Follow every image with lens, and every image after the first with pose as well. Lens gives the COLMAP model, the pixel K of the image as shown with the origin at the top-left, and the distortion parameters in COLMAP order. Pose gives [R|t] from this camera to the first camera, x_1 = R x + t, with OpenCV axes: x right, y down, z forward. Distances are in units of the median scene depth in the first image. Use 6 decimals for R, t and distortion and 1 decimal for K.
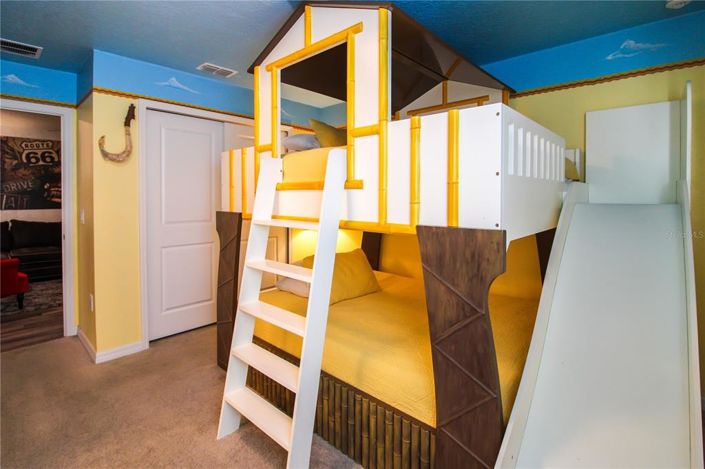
lens RADIAL K [[333.5, 0, 360.1], [0, 333.5, 210.1], [0, 0, 1]] dist [-0.003817, -0.000494]
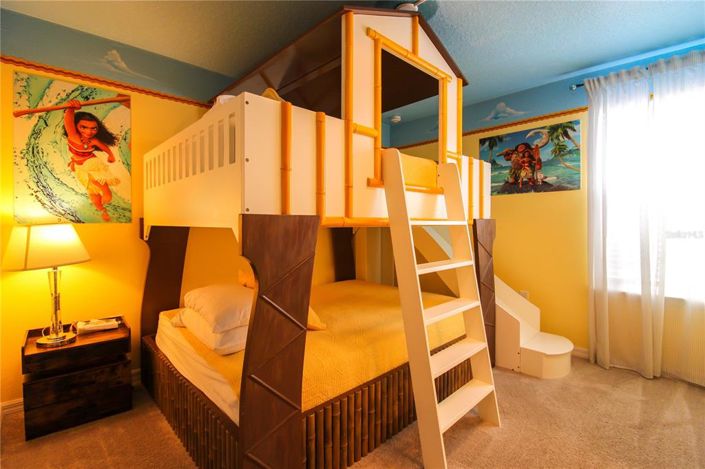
lens RADIAL K [[333.0, 0, 352.5], [0, 333.0, 234.5], [0, 0, 1]] dist [0.003839, -0.012185]
pose [[0.082834, -0.032023, 0.996049, -1.374589], [0.044298, 0.998614, 0.028422, 0.040397], [-0.995578, 0.041769, 0.084138, 1.252792]]
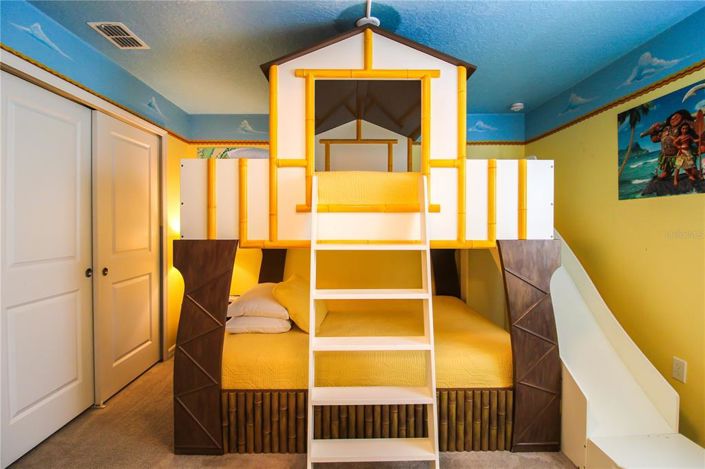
lens RADIAL K [[333.0, 0, 352.5], [0, 333.0, 234.5], [0, 0, 1]] dist [0.003839, -0.012185]
pose [[0.745559, -0.024101, 0.666004, -0.965461], [0.029042, 0.999571, 0.003661, 0.000806], [-0.665806, 0.016613, 0.745940, 0.323392]]
